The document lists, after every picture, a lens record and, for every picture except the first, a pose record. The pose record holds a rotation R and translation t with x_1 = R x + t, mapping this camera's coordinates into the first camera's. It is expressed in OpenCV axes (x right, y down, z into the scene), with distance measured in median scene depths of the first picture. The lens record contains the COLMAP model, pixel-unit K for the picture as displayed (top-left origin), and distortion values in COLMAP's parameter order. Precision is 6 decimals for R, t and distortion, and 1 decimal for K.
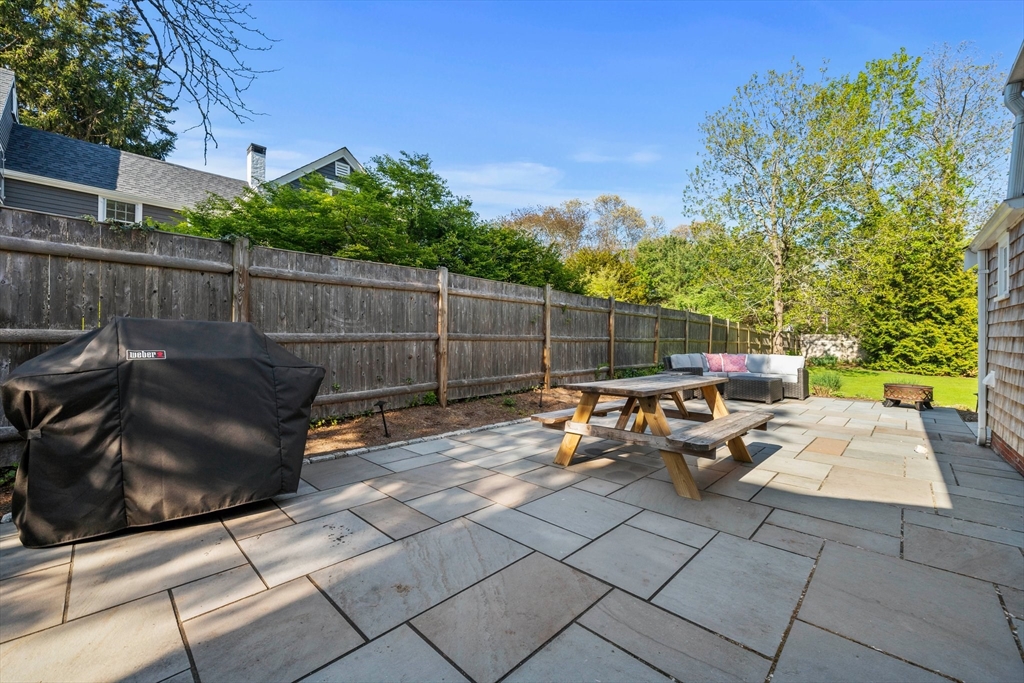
lens RADIAL K [[410.8, 0, 510.5], [0, 410.8, 341.7], [0, 0, 1]] dist [-0.002913, 0.000004]
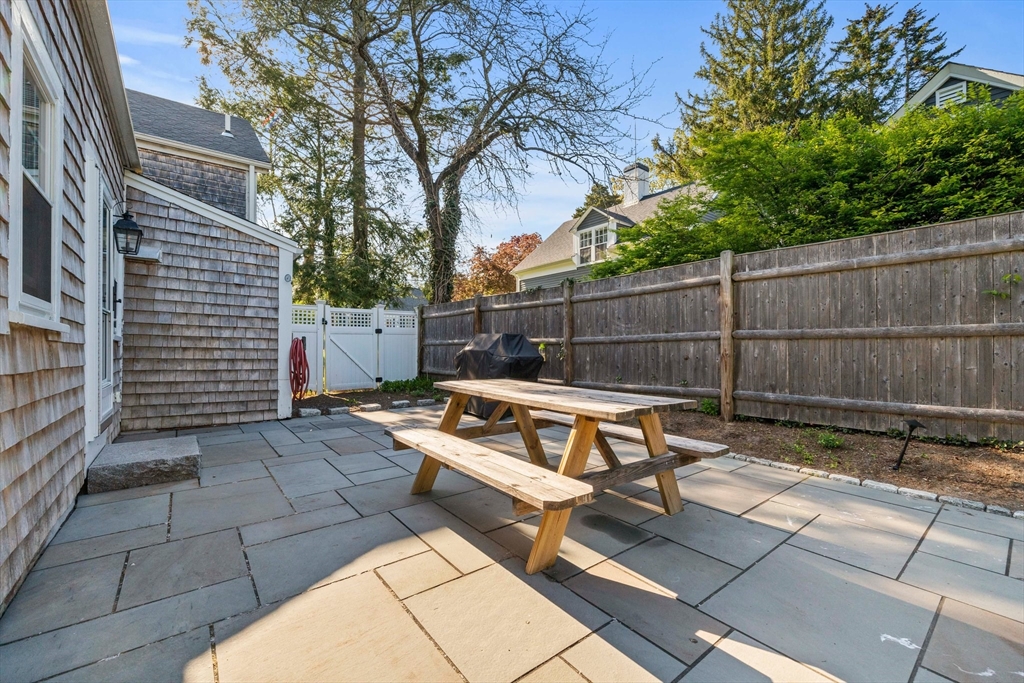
lens RADIAL K [[410.8, 0, 509.5], [0, 410.8, 344.1], [0, 0, 1]] dist [-0.002913, 0.000004]
pose [[-0.136565, -0.008582, -0.990594, 0.829634], [0.000901, 0.999961, -0.008787, 0.014284], [0.990631, -0.002093, -0.136552, 0.796349]]
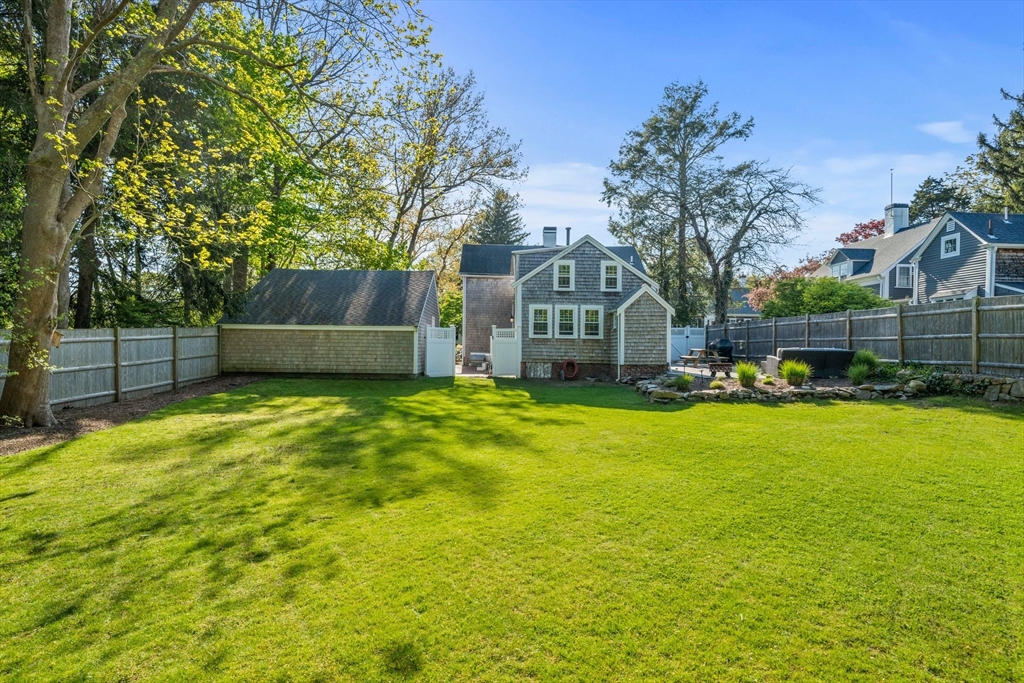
lens RADIAL K [[573.3, 0, 516.2], [0, 573.3, 344.7], [0, 0, 1]] dist [-0.000676, -0.000373]
pose [[-0.711486, -0.012896, -0.702581, 4.801480], [-0.014570, 0.999887, -0.003598, 0.071800], [0.702549, 0.007677, -0.711594, 3.100891]]
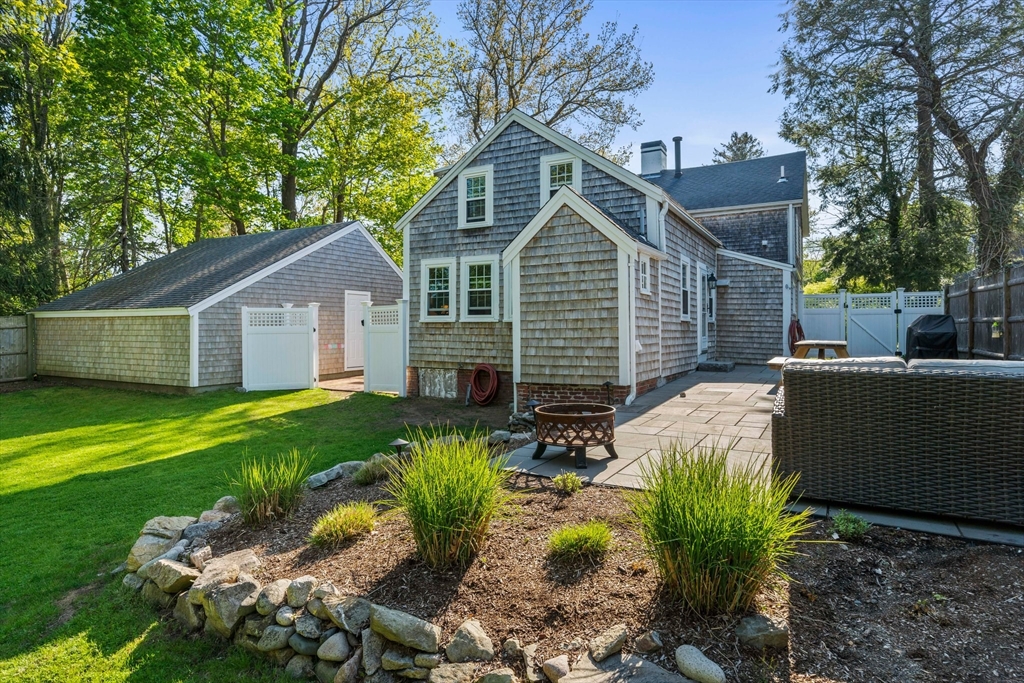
lens RADIAL K [[573.3, 0, 512.0], [0, 573.3, 319.2], [0, 0, 1]] dist [-0.000676, -0.000373]
pose [[-0.969346, -0.003791, -0.245672, 1.769788], [-0.000642, 0.999917, -0.012895, 0.019363], [0.245701, -0.012342, -0.969267, 2.394095]]
